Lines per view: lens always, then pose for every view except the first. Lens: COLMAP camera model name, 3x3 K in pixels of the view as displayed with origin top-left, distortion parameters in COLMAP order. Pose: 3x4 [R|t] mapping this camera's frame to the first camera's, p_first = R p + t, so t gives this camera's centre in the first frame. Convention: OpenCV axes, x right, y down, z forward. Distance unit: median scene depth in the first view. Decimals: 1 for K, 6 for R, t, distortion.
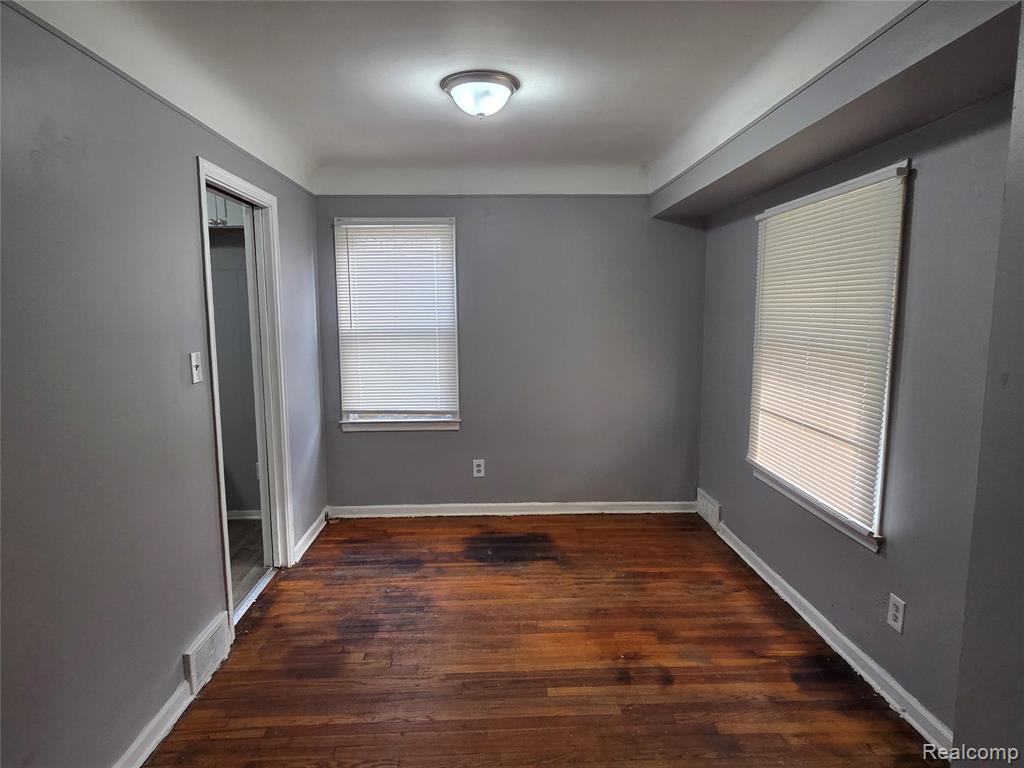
lens RADIAL K [[608.7, 0, 507.4], [0, 608.7, 383.2], [0, 0, 1]] dist [0.002953, -0.000160]
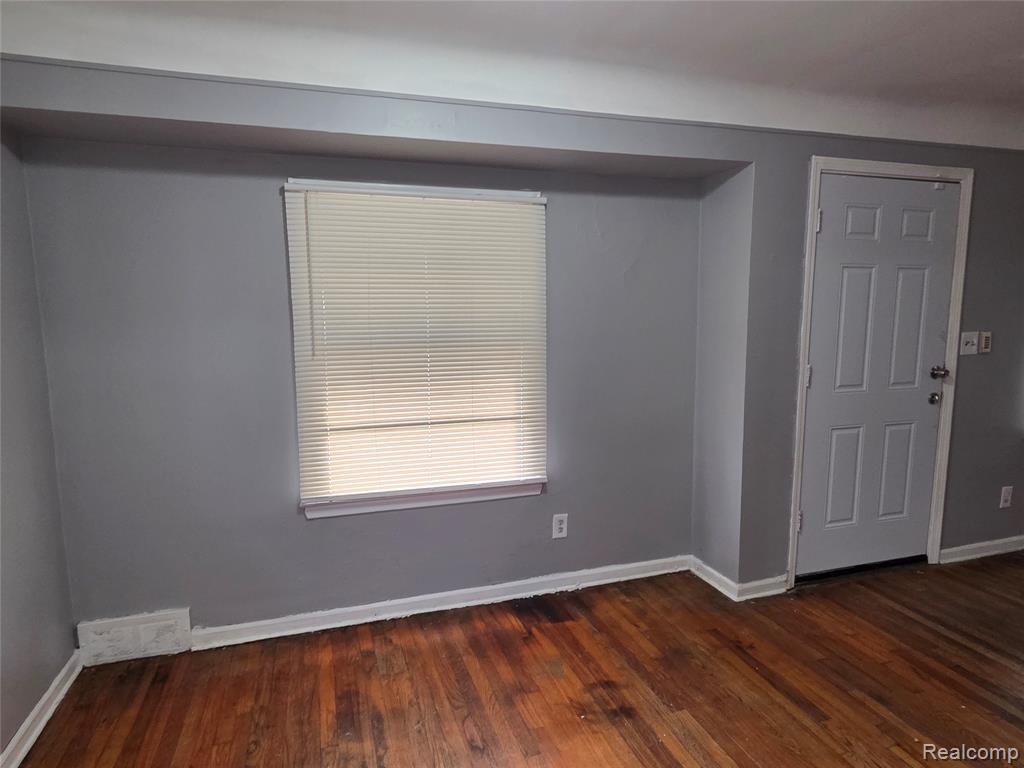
lens RADIAL K [[603.3, 0, 515.4], [0, 603.3, 395.1], [0, 0, 1]] dist [0.000575, -0.000001]
pose [[-0.280832, -0.123043, 0.951837, -0.468988], [0.126475, 0.978355, 0.163786, -0.116396], [-0.951387, 0.166380, -0.259191, 1.116243]]
